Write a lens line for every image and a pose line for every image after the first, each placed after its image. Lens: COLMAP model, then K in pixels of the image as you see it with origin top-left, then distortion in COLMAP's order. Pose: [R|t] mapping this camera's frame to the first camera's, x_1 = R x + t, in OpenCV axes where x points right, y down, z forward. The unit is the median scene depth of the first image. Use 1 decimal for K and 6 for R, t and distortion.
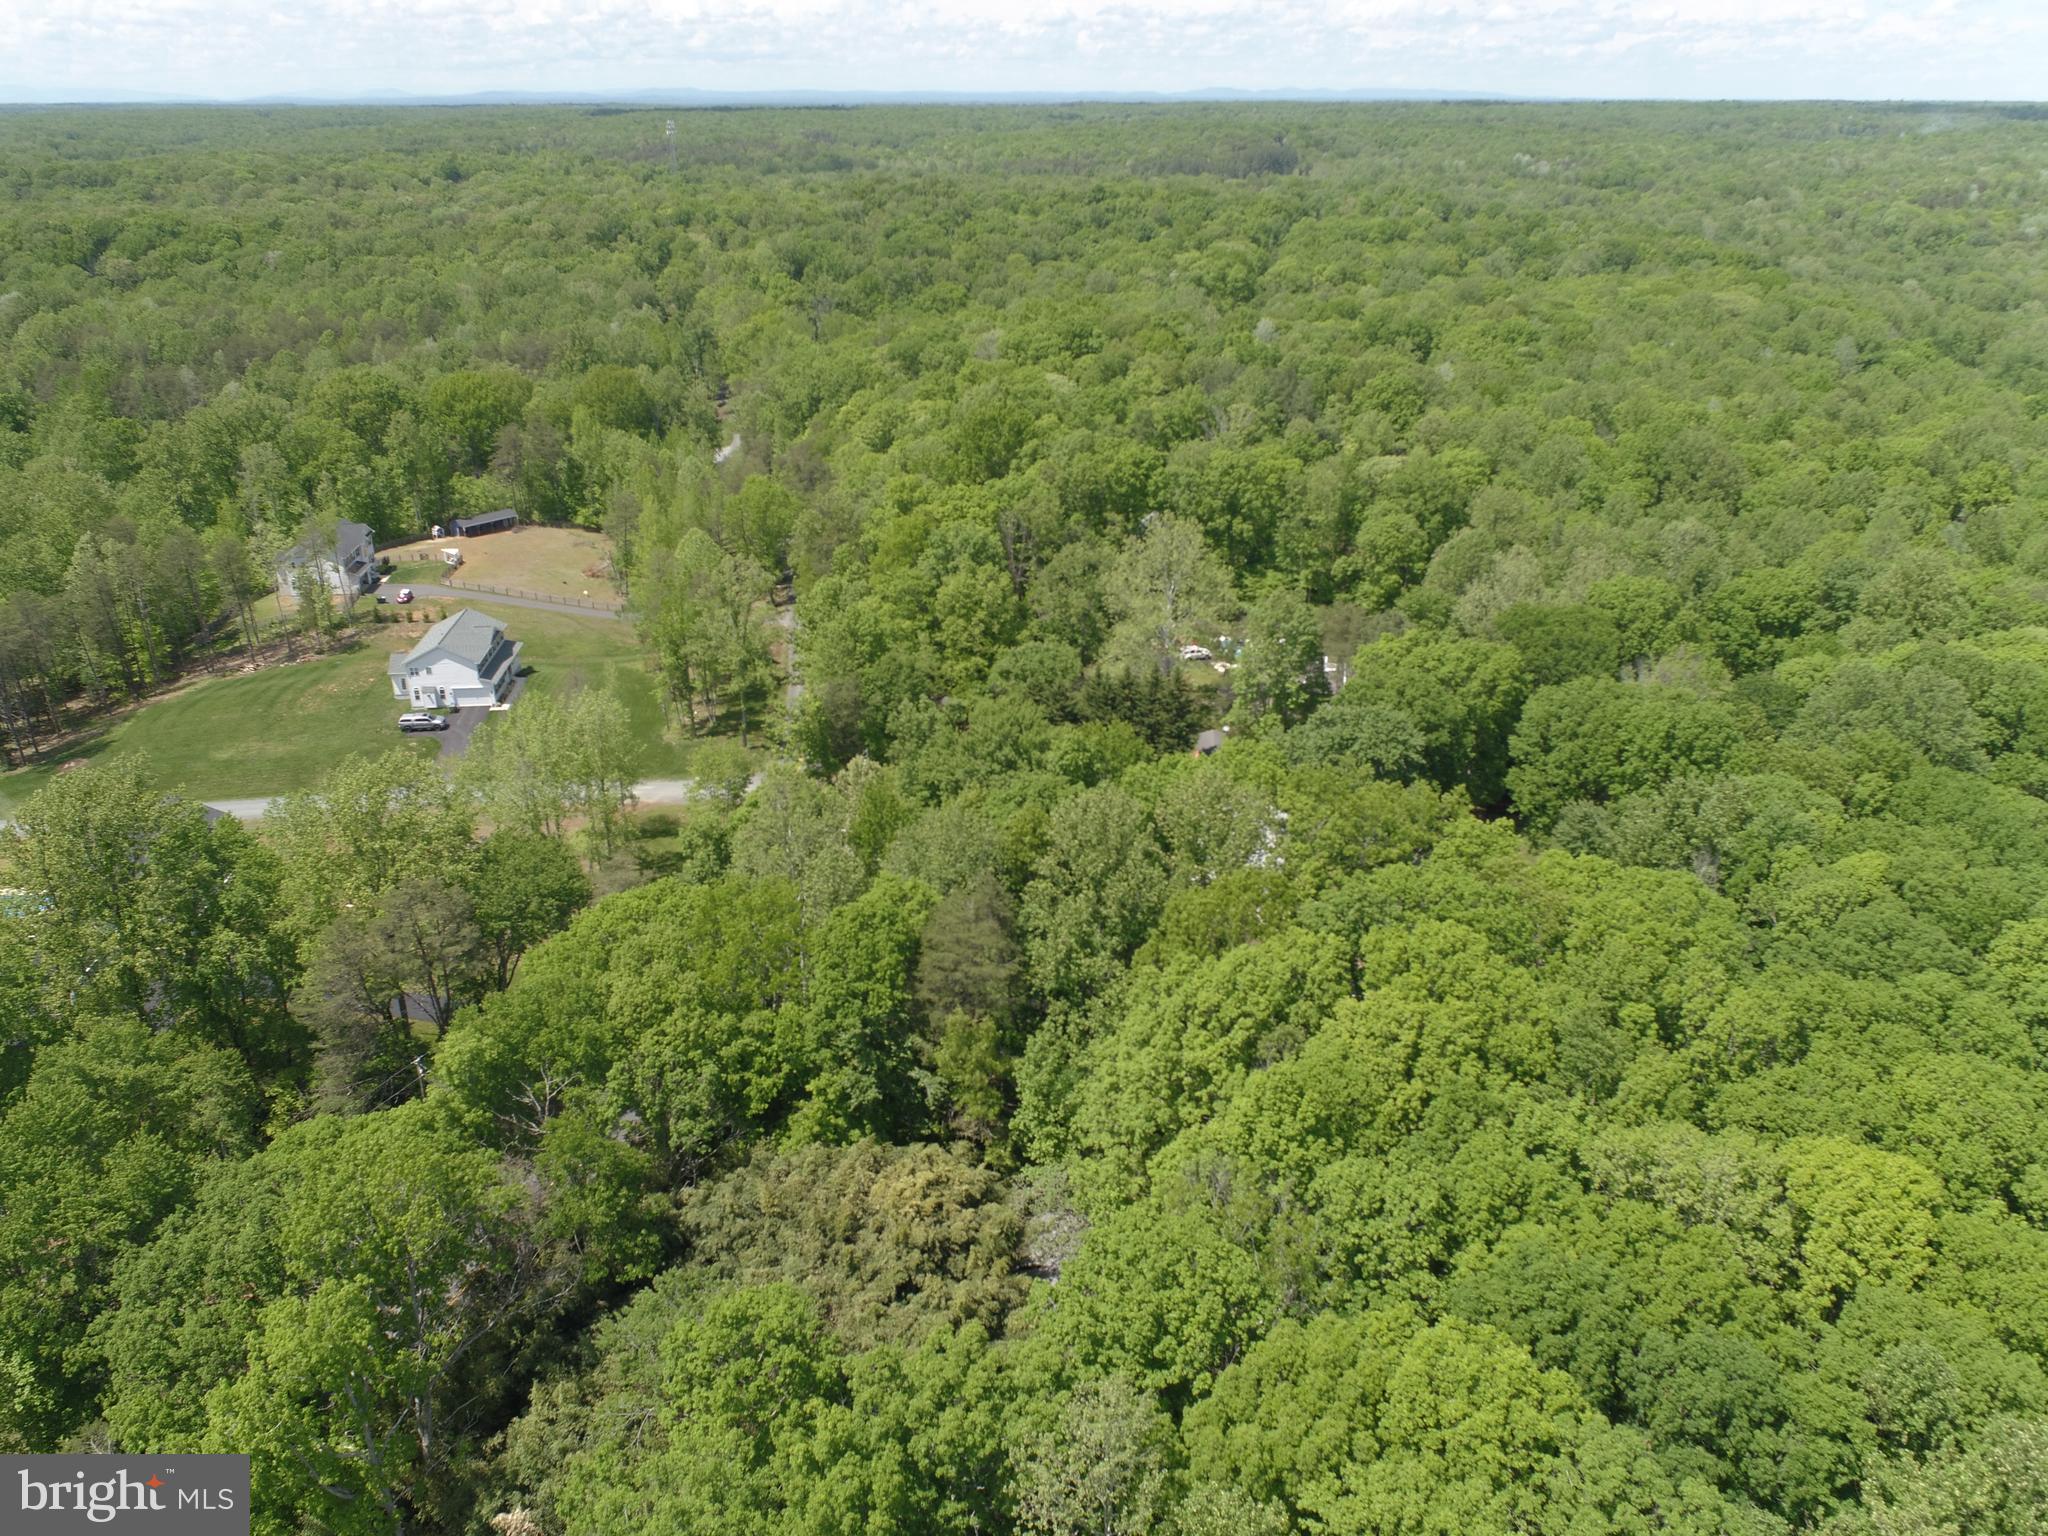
lens RADIAL K [[1562.2, 0, 1025.6], [0, 1562.2, 780.4], [0, 0, 1]] dist [-0.009127, 0.004289]
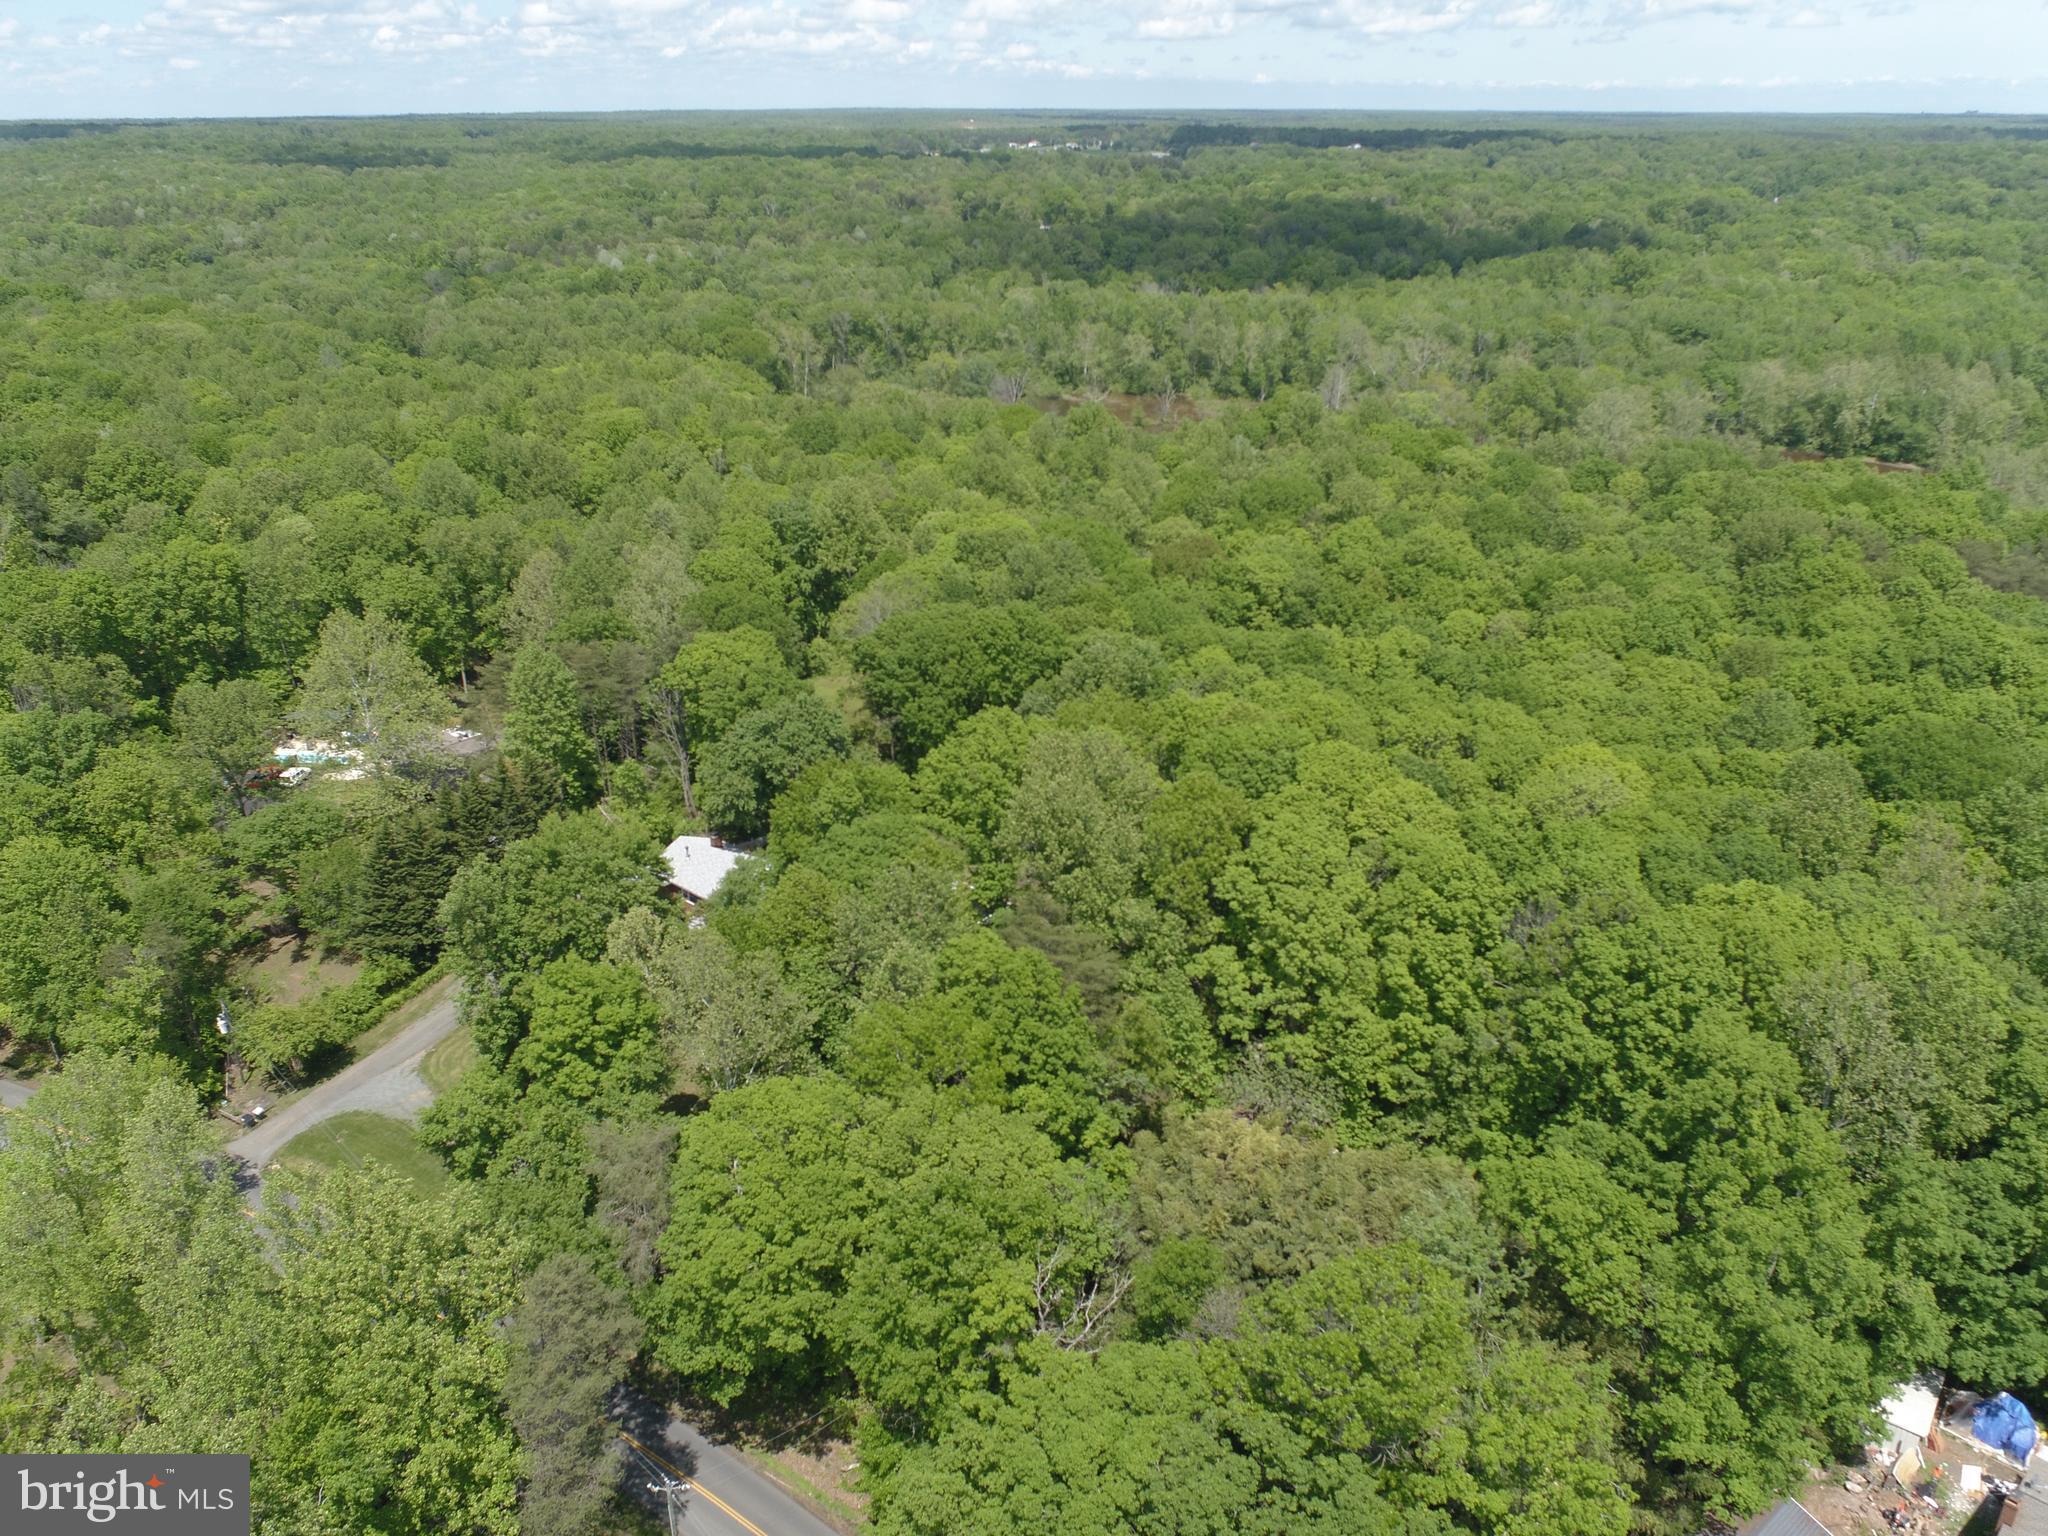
lens RADIAL K [[1562.2, 0, 1025.6], [0, 1562.2, 780.4], [0, 0, 1]] dist [-0.009127, 0.004289]
pose [[0.454415, -0.356104, 0.816515, -0.450074], [0.364332, 0.910745, 0.194439, -0.110079], [-0.812877, 0.209127, 0.543596, 0.233725]]
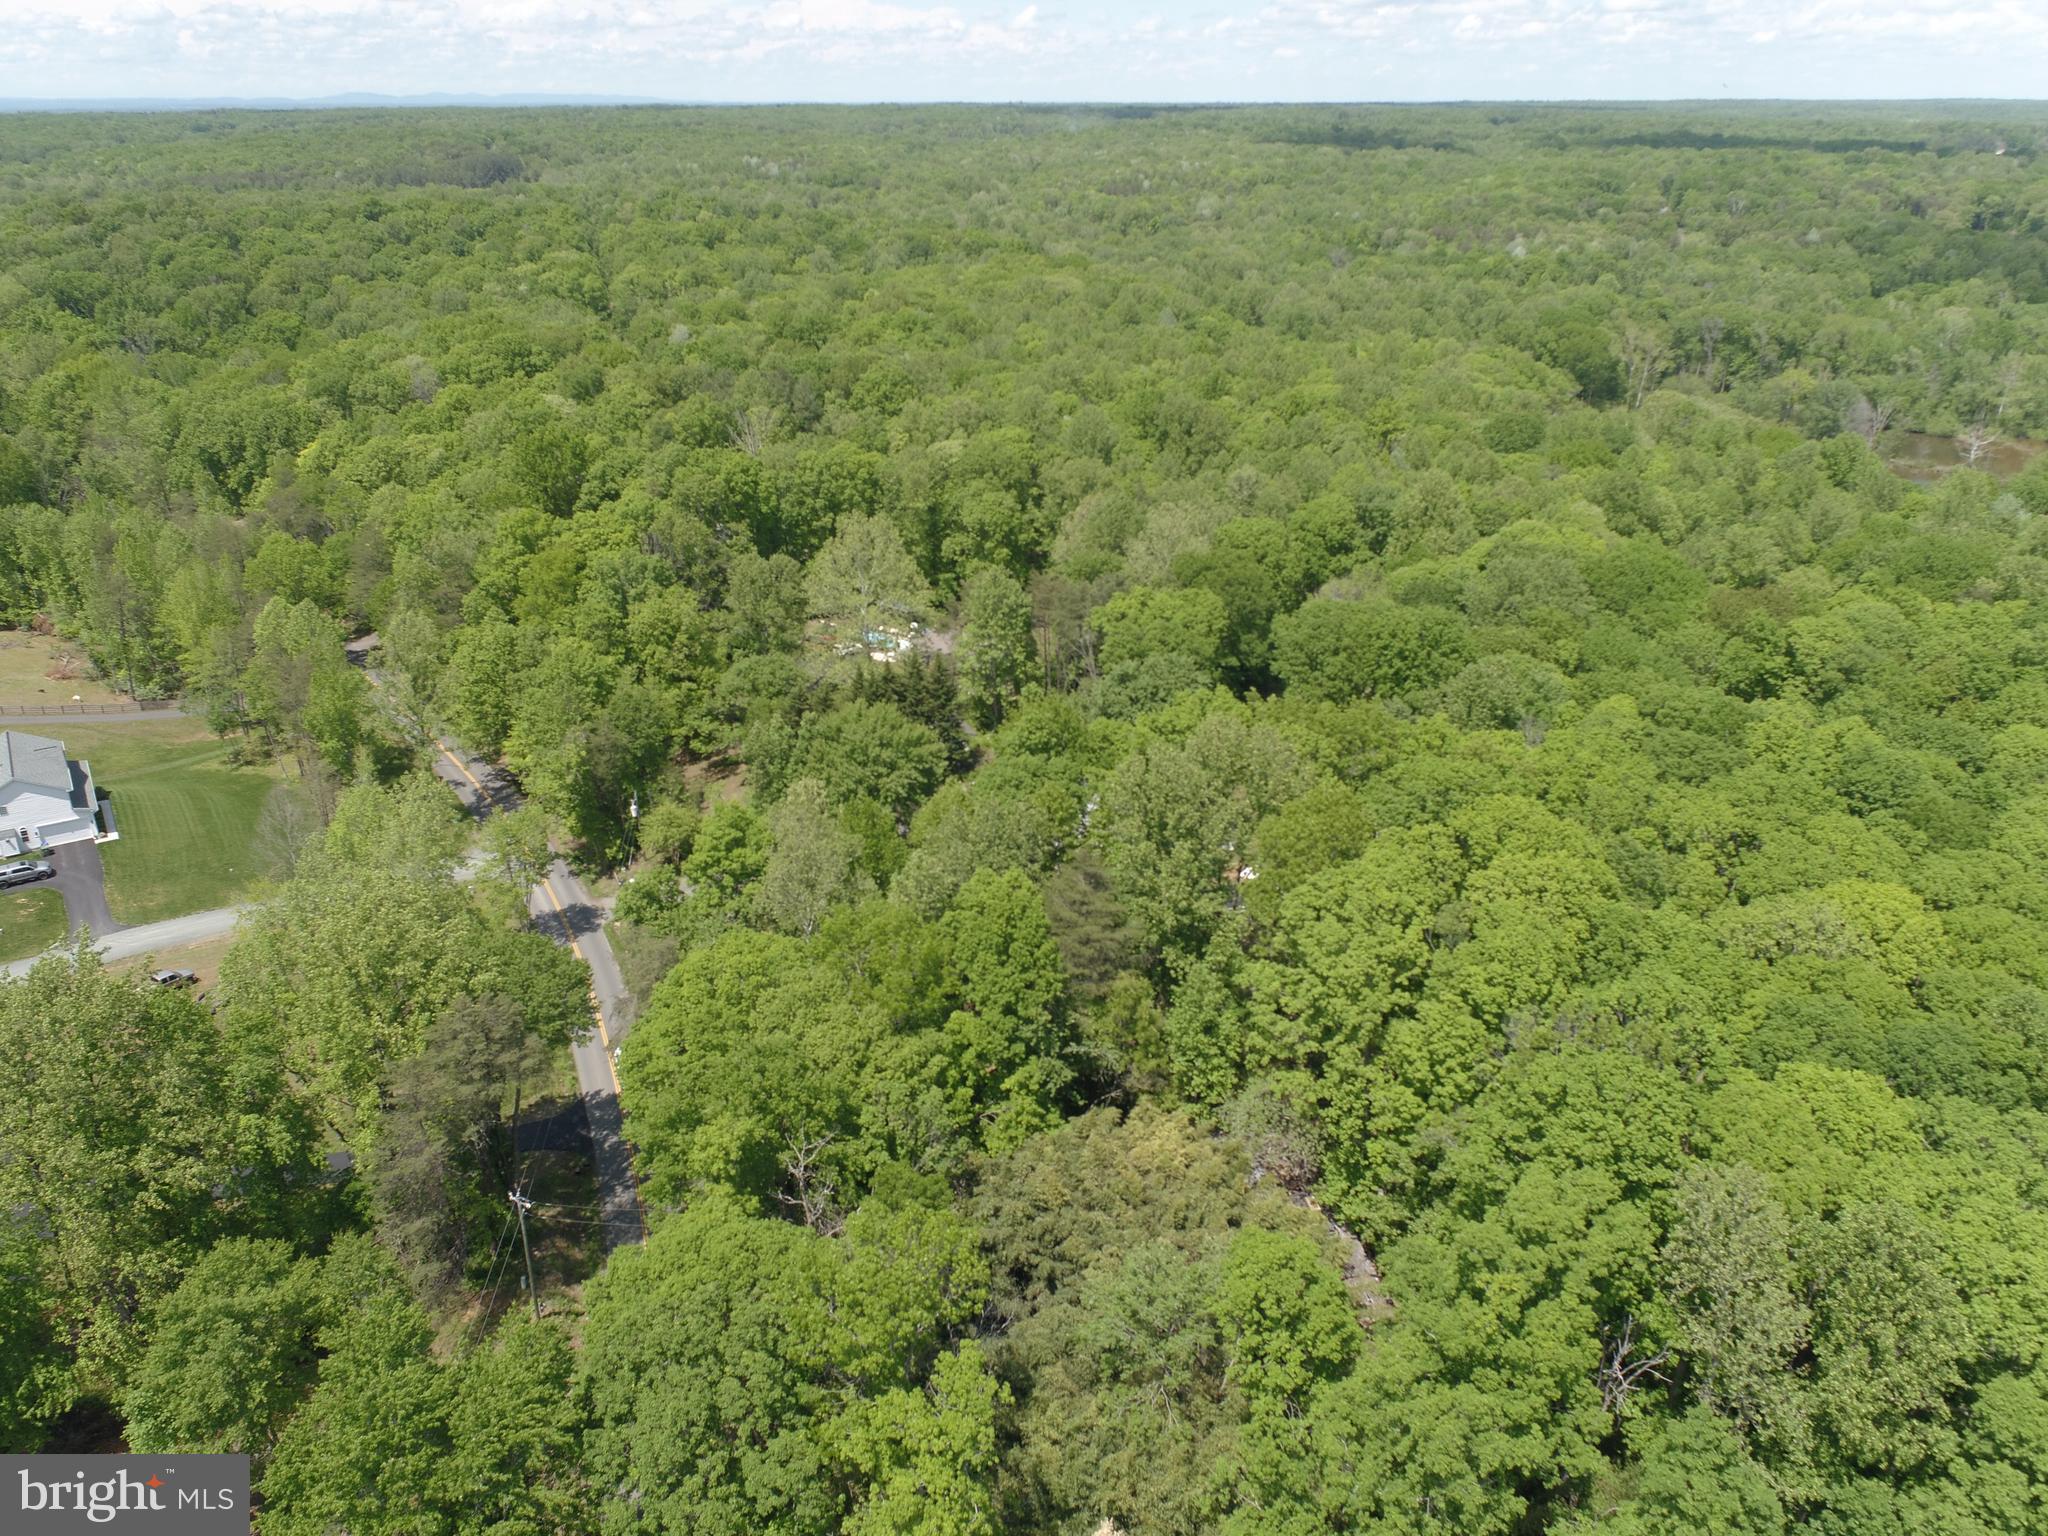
lens RADIAL K [[1562.2, 0, 1025.6], [0, 1562.2, 780.4], [0, 0, 1]] dist [-0.009127, 0.004289]
pose [[0.882651, -0.189242, 0.430250, -0.269977], [0.190298, 0.980868, 0.041035, -0.018624], [-0.429784, 0.045656, 0.901777, 0.038188]]
